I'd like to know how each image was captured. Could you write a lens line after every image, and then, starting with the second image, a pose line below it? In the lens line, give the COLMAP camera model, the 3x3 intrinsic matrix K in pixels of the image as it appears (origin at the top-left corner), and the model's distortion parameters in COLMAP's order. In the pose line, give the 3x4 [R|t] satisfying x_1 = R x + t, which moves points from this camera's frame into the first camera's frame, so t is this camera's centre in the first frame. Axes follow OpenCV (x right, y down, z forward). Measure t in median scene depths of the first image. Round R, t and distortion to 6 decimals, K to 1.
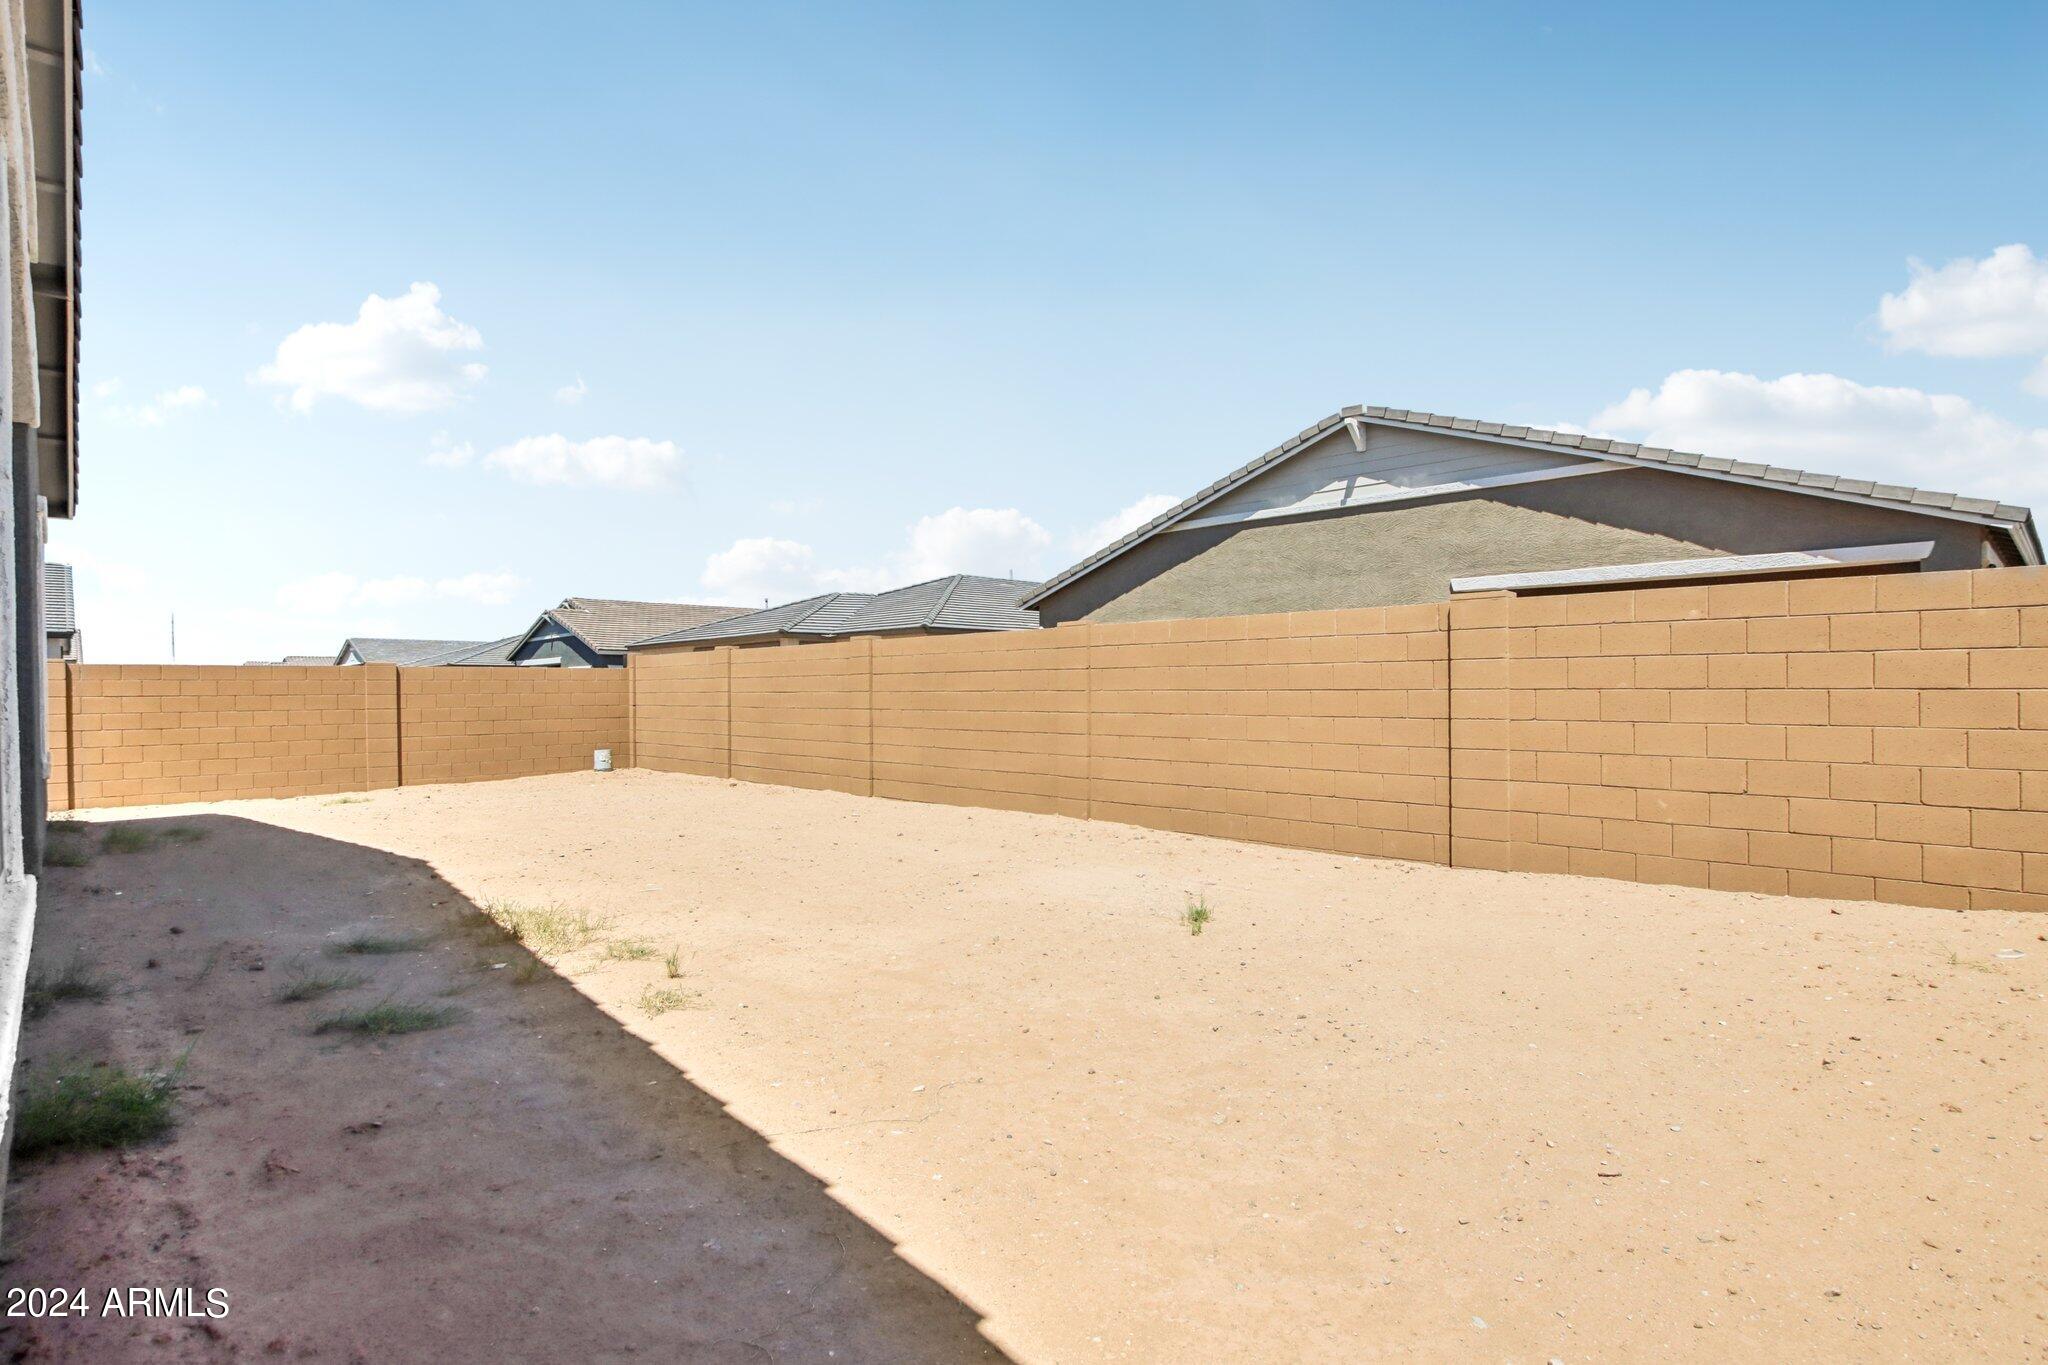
lens RADIAL K [[995.5, 0, 1038.3], [0, 995.5, 683.1], [0, 0, 1]] dist [-0.024742, 0.000314]
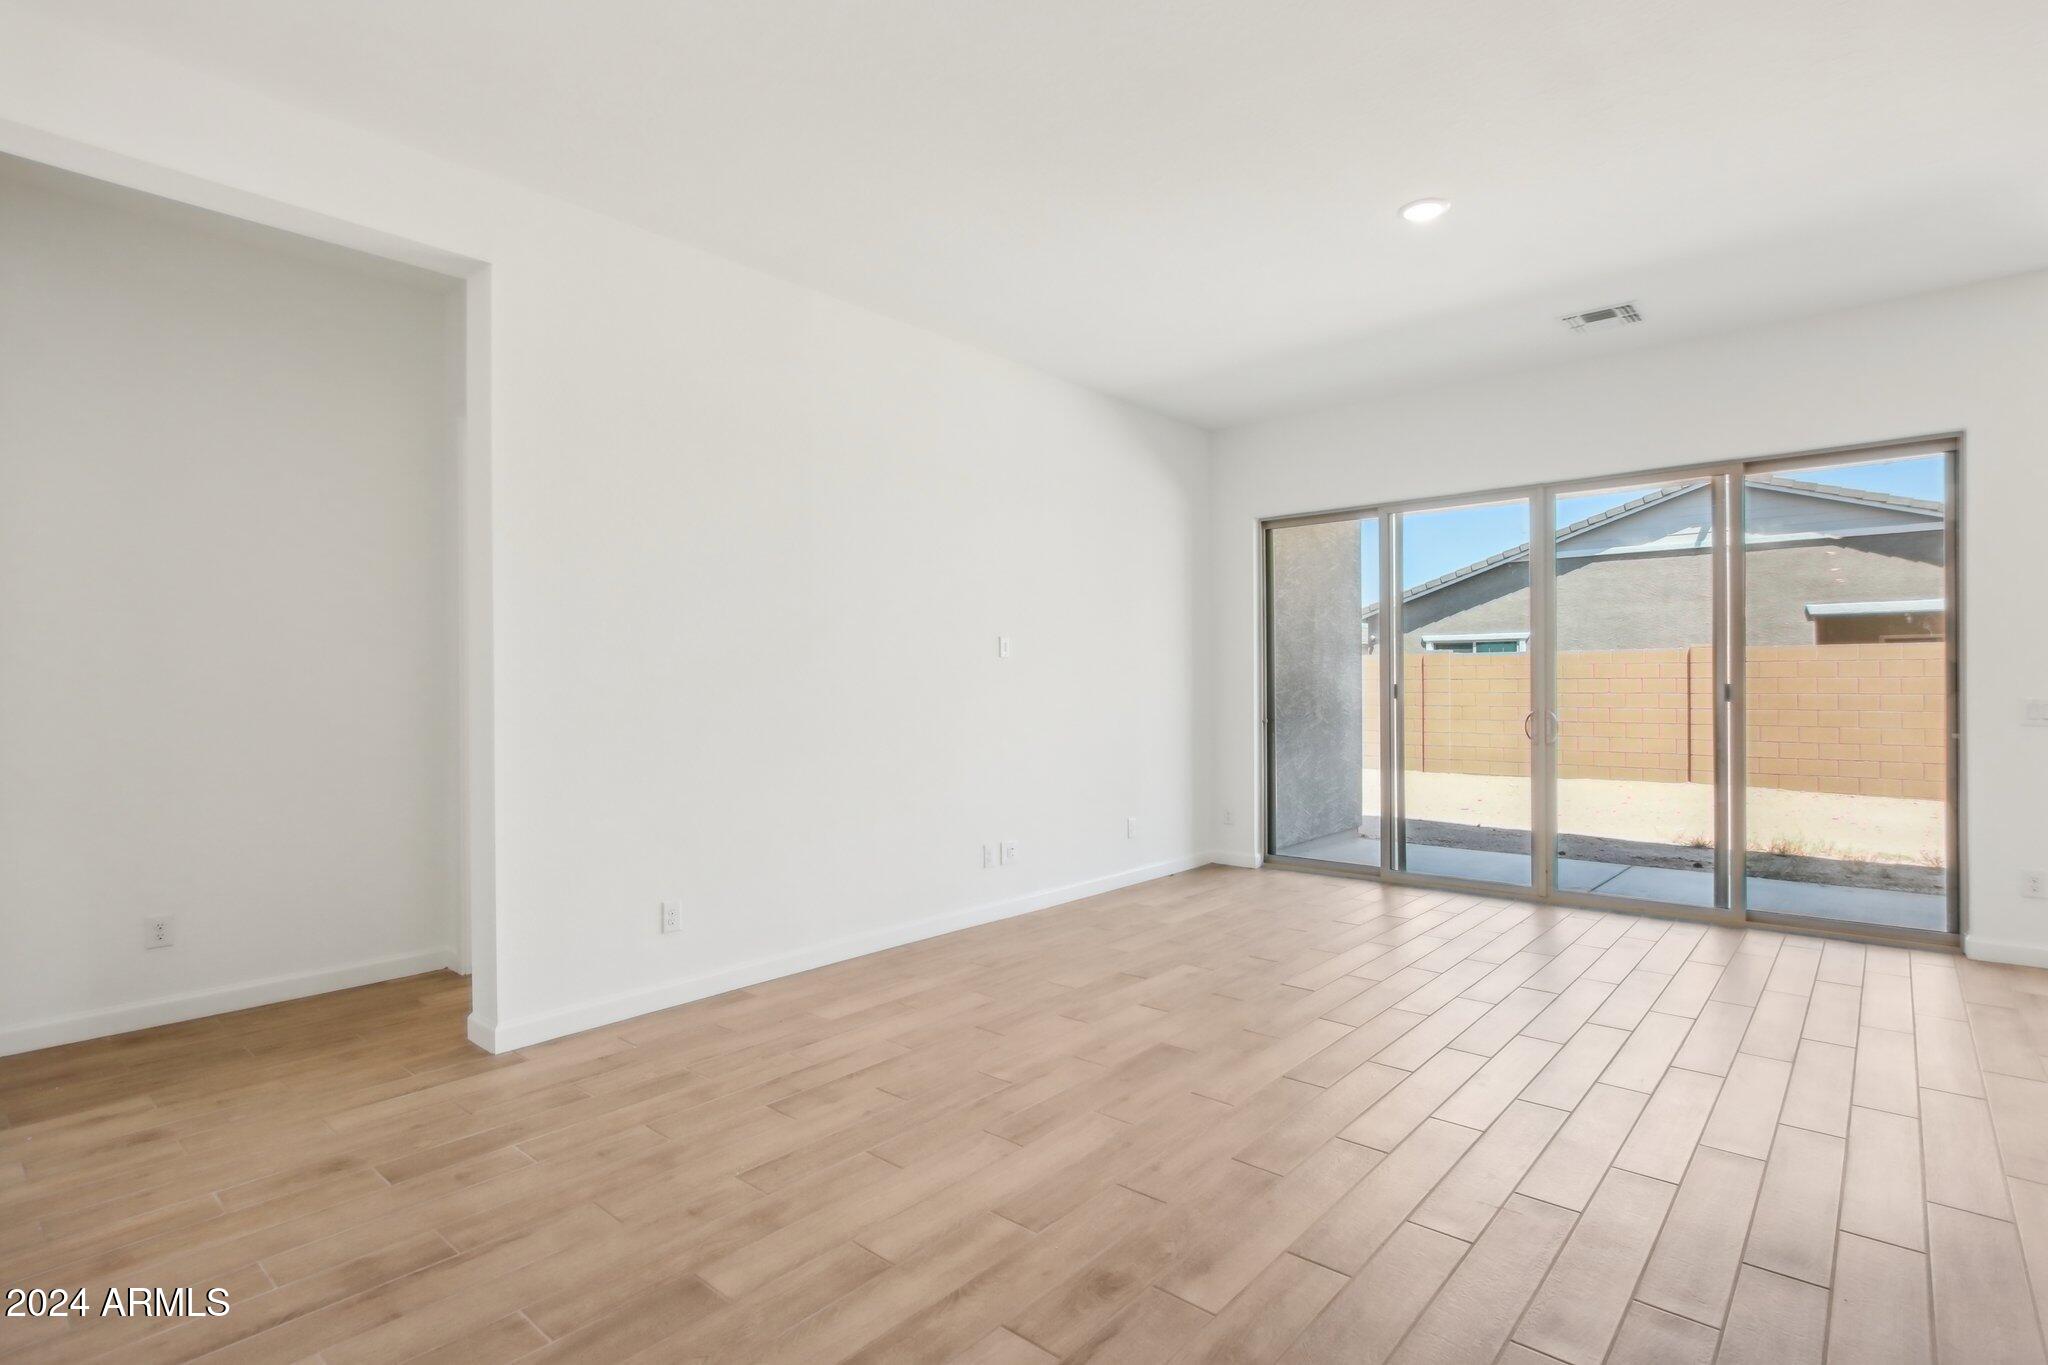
lens RADIAL K [[983.9, 0, 1027.0], [0, 983.9, 673.3], [0, 0, 1]] dist [-0.015221, 0.001110]
pose [[0.999711, -0.001340, 0.024003, -0.606964], [0.001396, 0.999996, -0.002296, -0.012710], [-0.023999, 0.002329, 0.999709, -0.247152]]
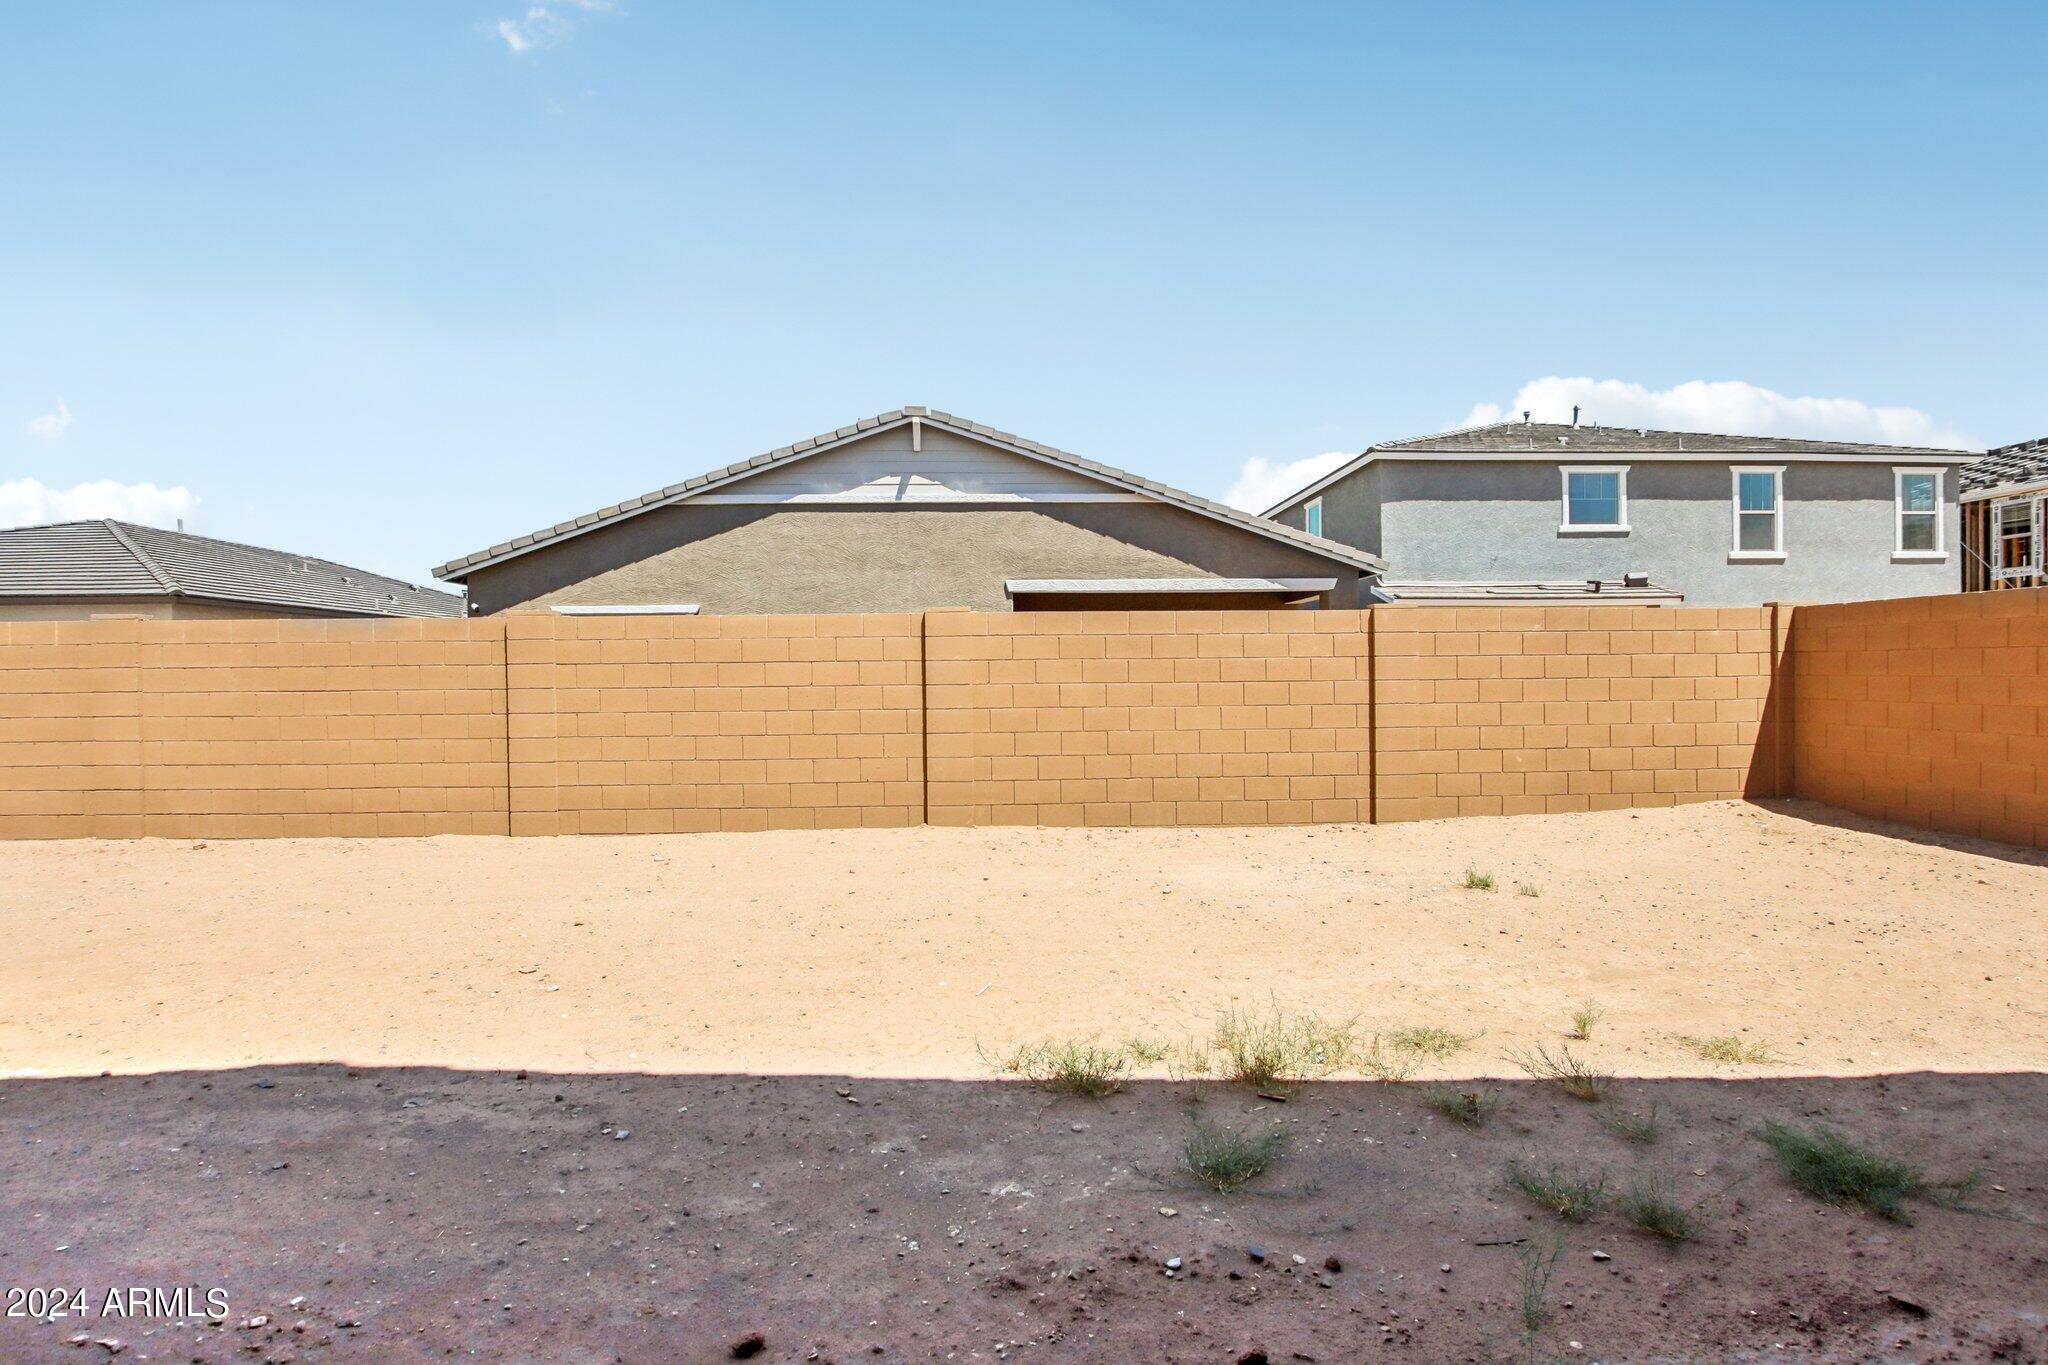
lens RADIAL K [[983.9, 0, 1027.0], [0, 983.9, 673.3], [0, 0, 1]] dist [-0.015221, 0.001110]
pose [[0.692163, -0.002677, 0.721736, -0.341465], [0.002950, 0.999995, 0.000880, -0.001680], [-0.721735, 0.001520, 0.692168, 0.207717]]
